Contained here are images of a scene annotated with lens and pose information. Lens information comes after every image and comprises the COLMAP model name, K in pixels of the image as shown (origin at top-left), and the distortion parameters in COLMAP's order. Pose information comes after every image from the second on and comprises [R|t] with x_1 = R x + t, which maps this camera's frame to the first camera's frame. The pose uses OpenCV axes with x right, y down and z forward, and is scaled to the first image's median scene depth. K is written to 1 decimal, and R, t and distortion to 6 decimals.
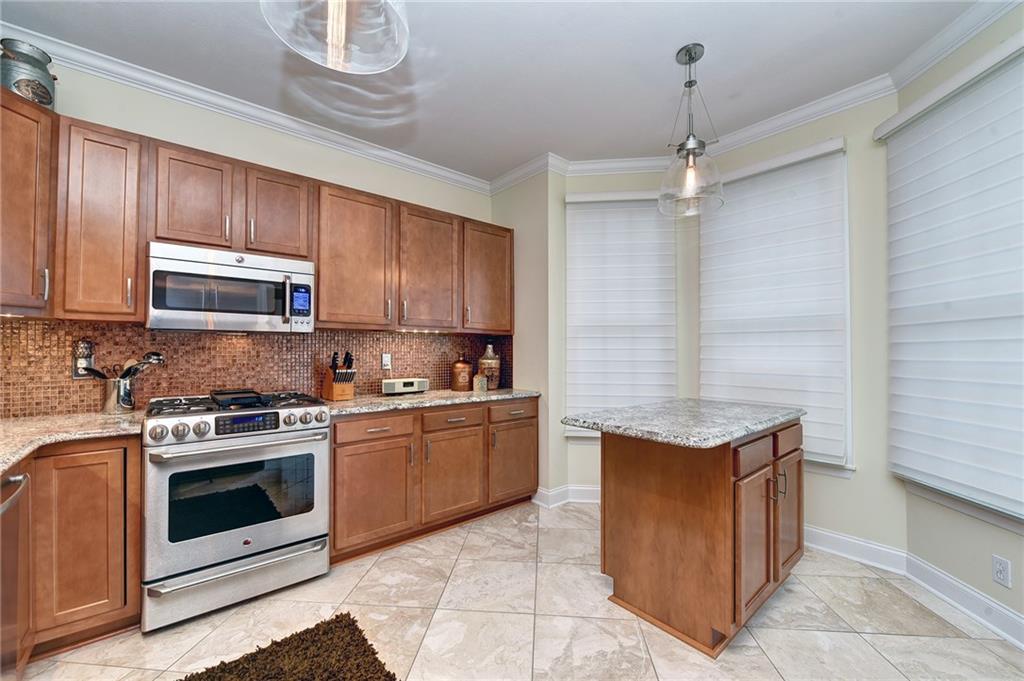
lens RADIAL K [[411.0, 0, 546.6], [0, 411.0, 350.3], [0, 0, 1]] dist [-0.010641, 0.000060]
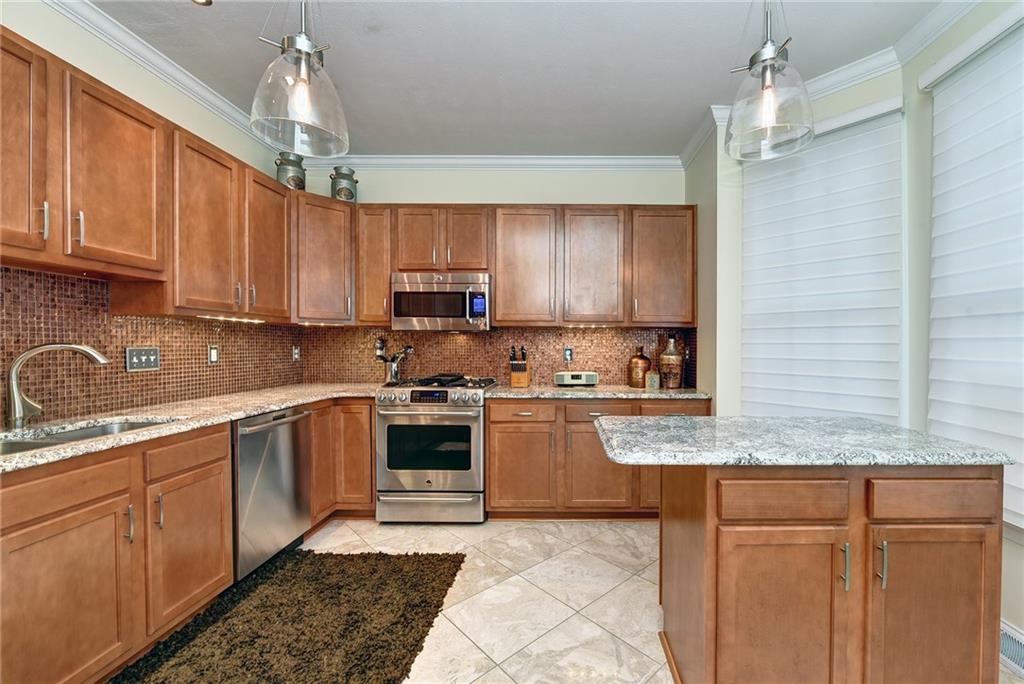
lens RADIAL K [[460.4, 0, 571.1], [0, 460.4, 357.6], [0, 0, 1]] dist [-0.009712, -0.001002]
pose [[0.730961, 0.019979, -0.682127, 0.553586], [-0.001276, 0.999610, 0.027910, -0.000205], [0.682418, -0.019531, 0.730701, 0.150543]]
